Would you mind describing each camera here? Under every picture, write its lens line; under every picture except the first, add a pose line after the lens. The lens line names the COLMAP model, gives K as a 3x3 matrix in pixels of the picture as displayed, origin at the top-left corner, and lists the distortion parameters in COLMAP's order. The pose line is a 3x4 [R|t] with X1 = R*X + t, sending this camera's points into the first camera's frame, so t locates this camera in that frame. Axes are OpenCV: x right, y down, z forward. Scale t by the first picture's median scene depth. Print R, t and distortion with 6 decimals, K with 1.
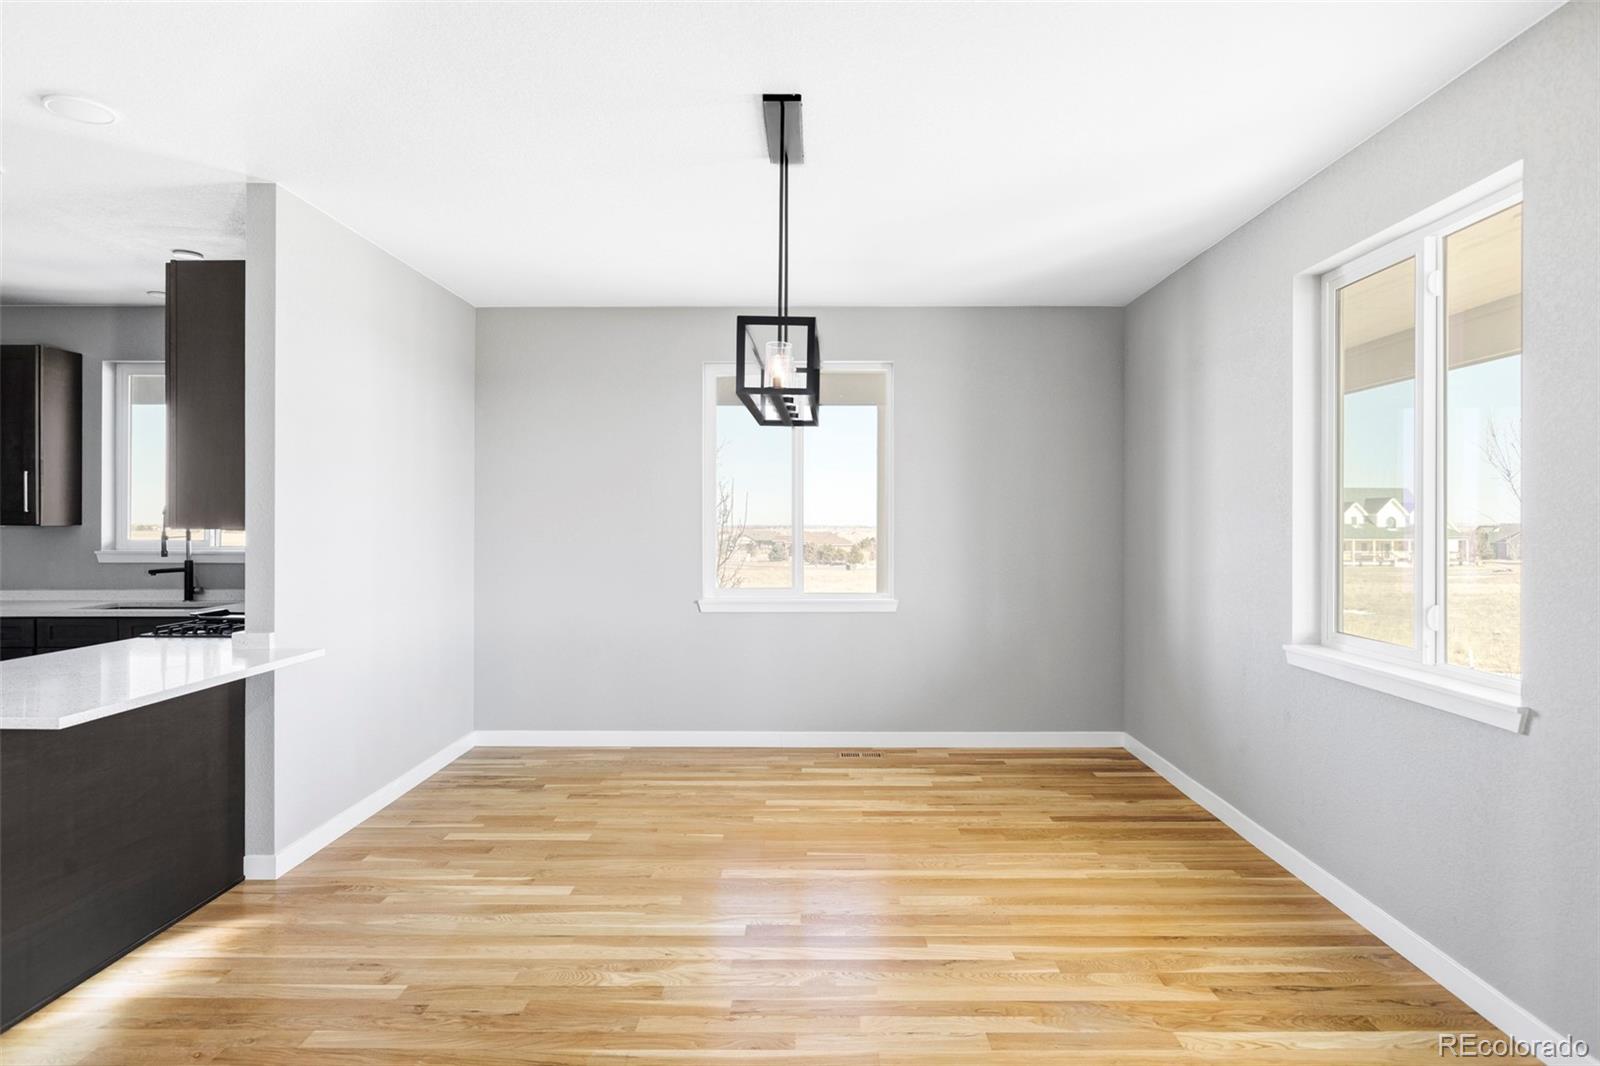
lens RADIAL K [[934.5, 0, 832.8], [0, 934.5, 525.0], [0, 0, 1]] dist [0.000343, -0.000103]
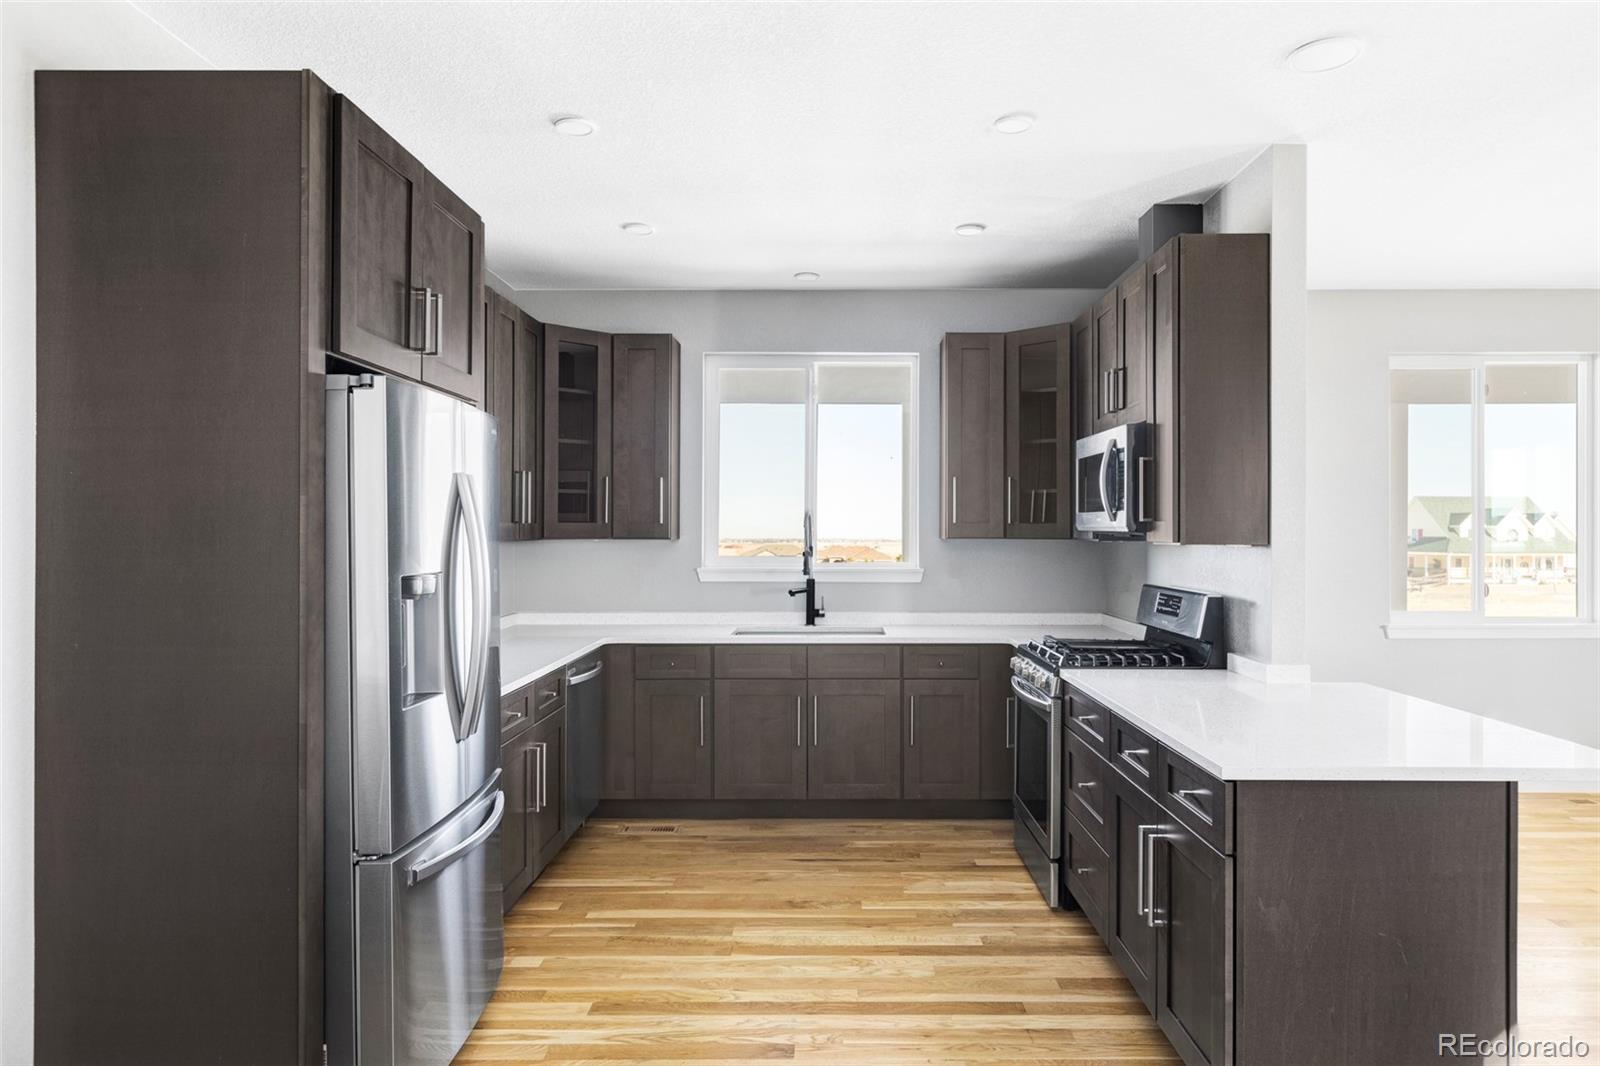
lens RADIAL K [[1045.2, 0, 800.0], [0, 1045.2, 533.0], [0, 0, 1]] dist [-0.056166, 0.000260]
pose [[0.998874, -0.000351, -0.047447, -0.648031], [0.000102, 0.999986, -0.005238, -0.000495], [0.047448, 0.005227, 0.998860, 0.018608]]
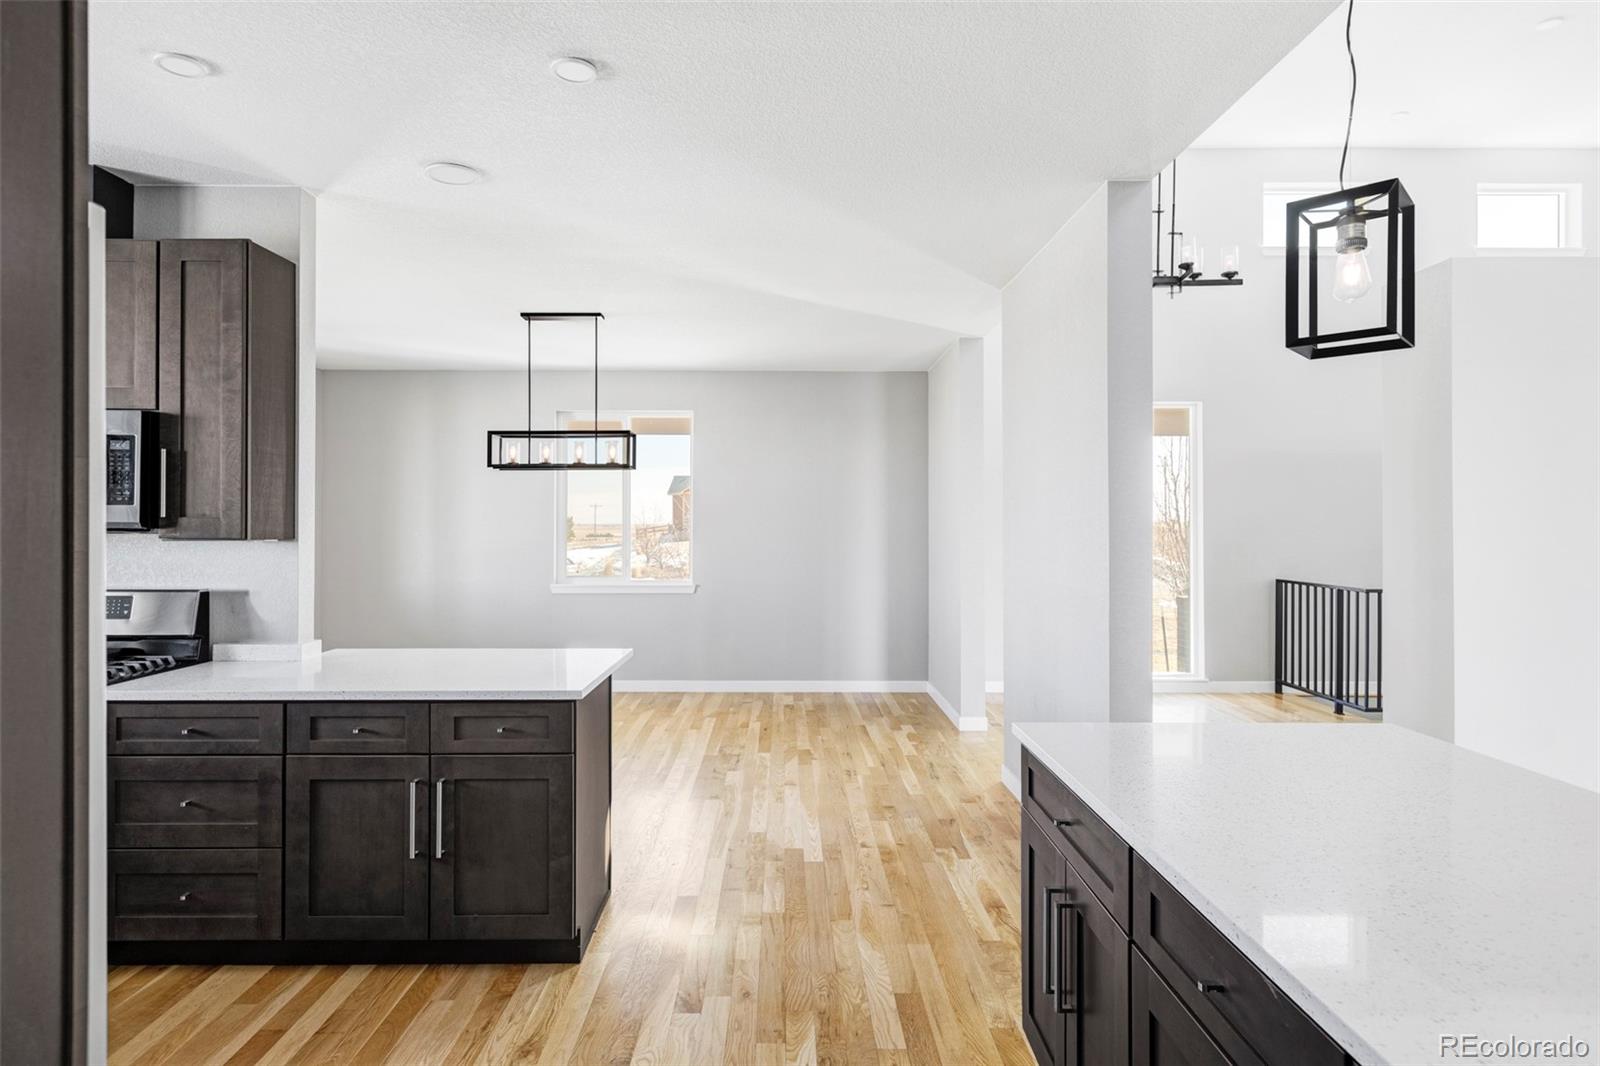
lens RADIAL K [[974.1, 0, 800.0], [0, 974.1, 533.0], [0, 0, 1]] dist [0.002754, 0.001507]
pose [[-0.023812, -0.010034, 0.999666, -1.062836], [0.000263, 0.999950, 0.010043, -0.007014], [-0.999716, 0.000502, -0.023809, 0.326638]]
